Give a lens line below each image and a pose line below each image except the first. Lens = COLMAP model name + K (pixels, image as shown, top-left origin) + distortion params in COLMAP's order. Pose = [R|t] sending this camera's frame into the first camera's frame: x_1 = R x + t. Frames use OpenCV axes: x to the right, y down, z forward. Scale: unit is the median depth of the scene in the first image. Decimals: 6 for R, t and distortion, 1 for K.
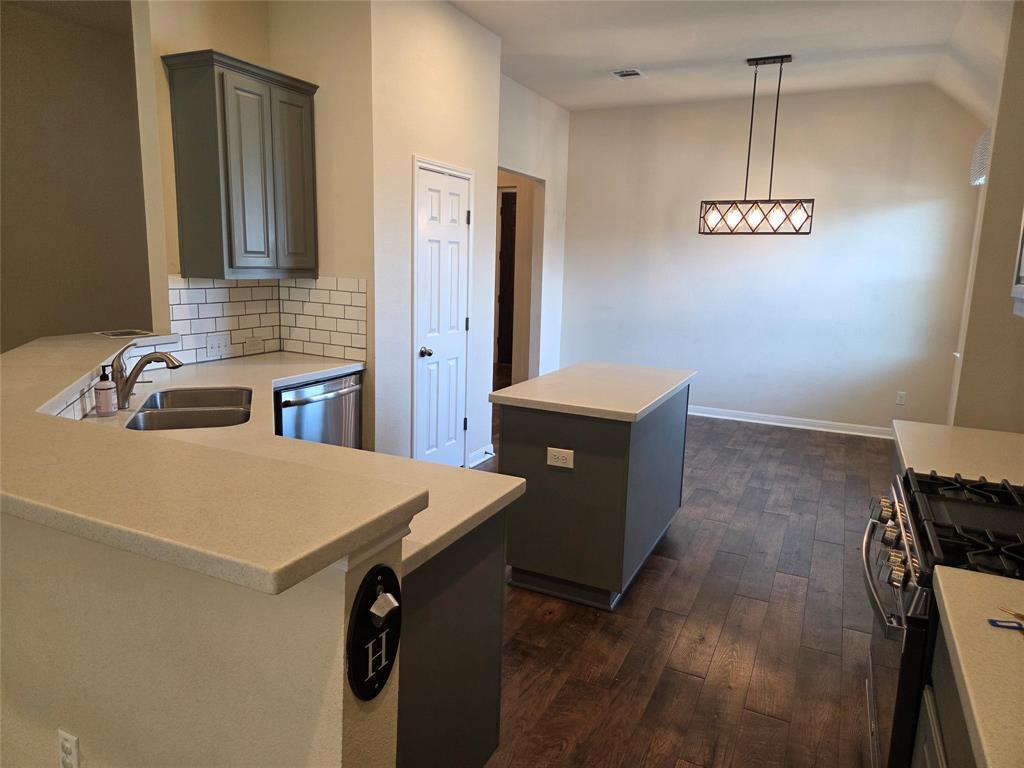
lens RADIAL K [[688.8, 0, 507.6], [0, 688.8, 376.1], [0, 0, 1]] dist [0.084742, -0.067645]
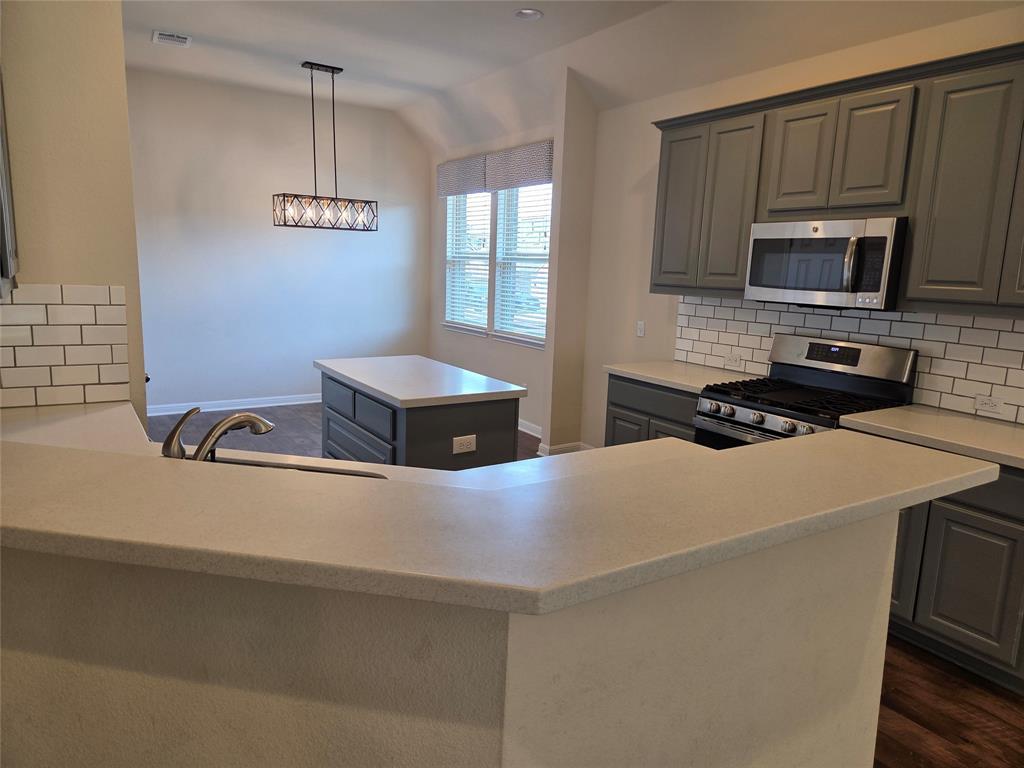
lens RADIAL K [[688.8, 0, 507.6], [0, 688.8, 376.1], [0, 0, 1]] dist [0.084742, -0.067645]
pose [[0.525204, -0.153799, 0.836963, -0.449496], [0.131826, 0.986364, 0.098530, -0.048798], [-0.840704, 0.058586, 0.538317, 0.205238]]
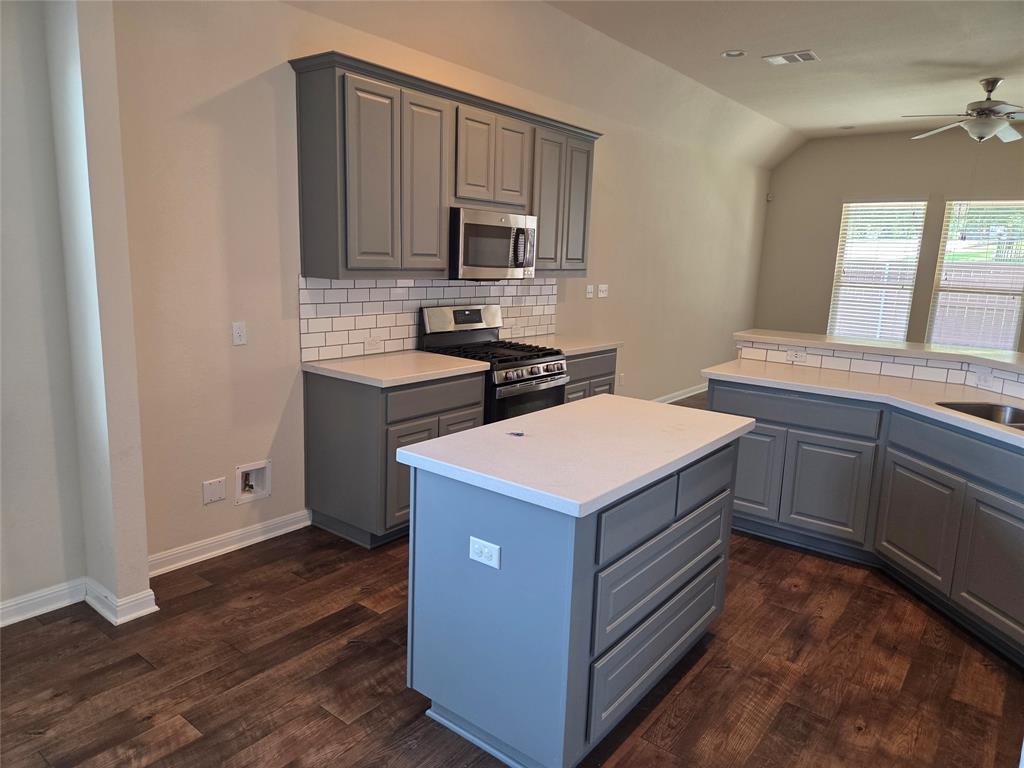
lens RADIAL K [[688.8, 0, 507.6], [0, 688.8, 376.1], [0, 0, 1]] dist [0.084742, -0.067645]
pose [[-0.974867, -0.101351, 0.198400, 0.067179], [-0.027649, 0.938686, 0.343663, -0.186251], [-0.221066, 0.329540, -0.917896, 1.101585]]
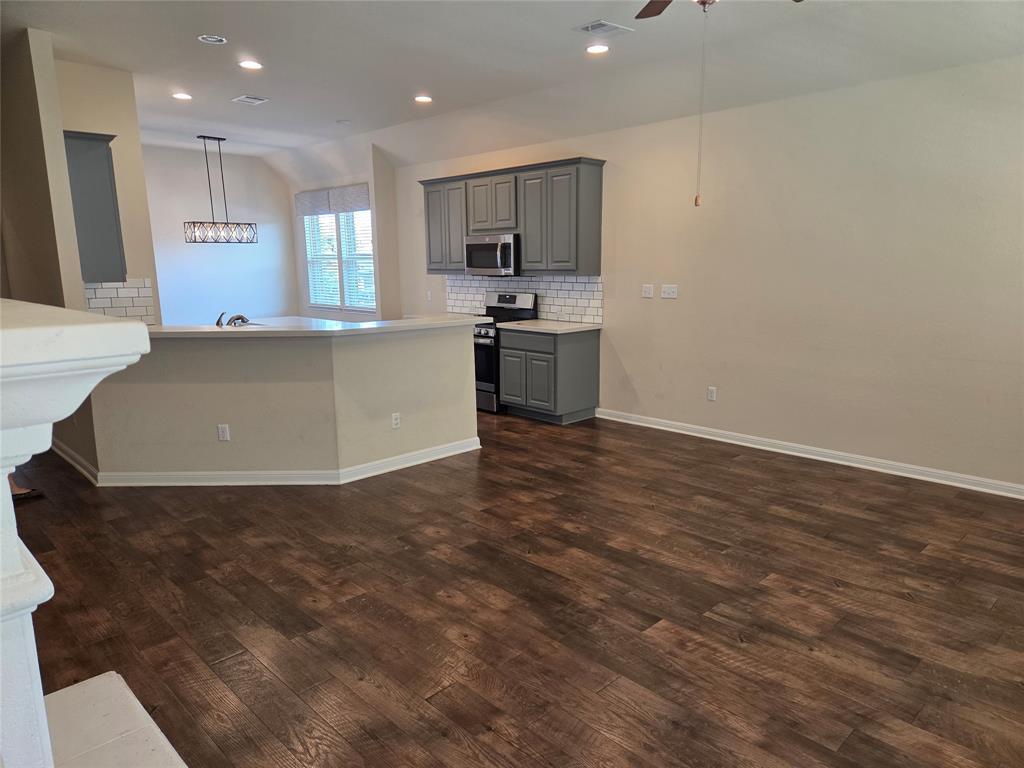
lens RADIAL K [[682.7, 0, 522.0], [0, 682.7, 389.4], [0, 0, 1]] dist [0.088015, -0.085655]
pose [[0.335744, -0.210646, 0.918098, -1.008456], [0.184776, 0.970466, 0.155089, 0.007467], [-0.923652, 0.117572, 0.364751, -0.207256]]
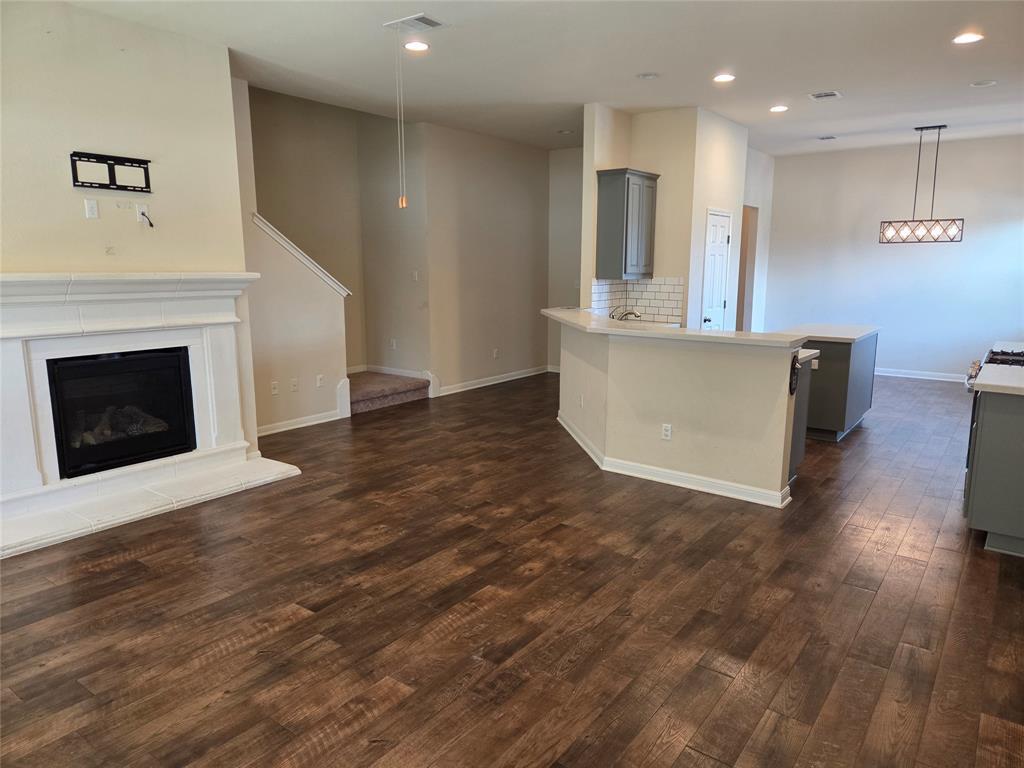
lens RADIAL K [[680.1, 0, 515.6], [0, 680.1, 381.6], [0, 0, 1]] dist [0.073319, -0.064347]
pose [[0.981640, 0.004609, -0.190688, -0.214559], [-0.005138, 0.999984, -0.002279, 0.102925], [0.190674, 0.003217, 0.981648, -0.625750]]
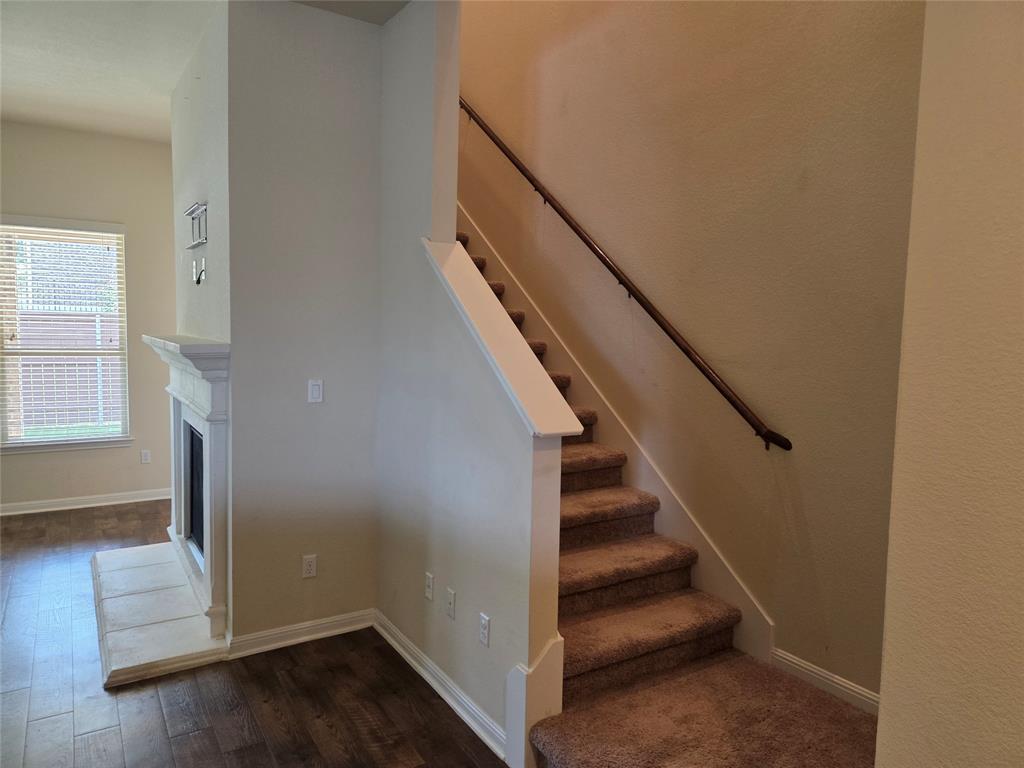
lens RADIAL K [[688.8, 0, 507.6], [0, 688.8, 376.1], [0, 0, 1]] dist [0.084742, -0.067645]
pose [[-0.526973, 0.013772, -0.849771, -0.385409], [-0.185393, 0.973927, 0.130752, -0.148086], [0.829415, 0.226444, -0.510679, 0.767220]]
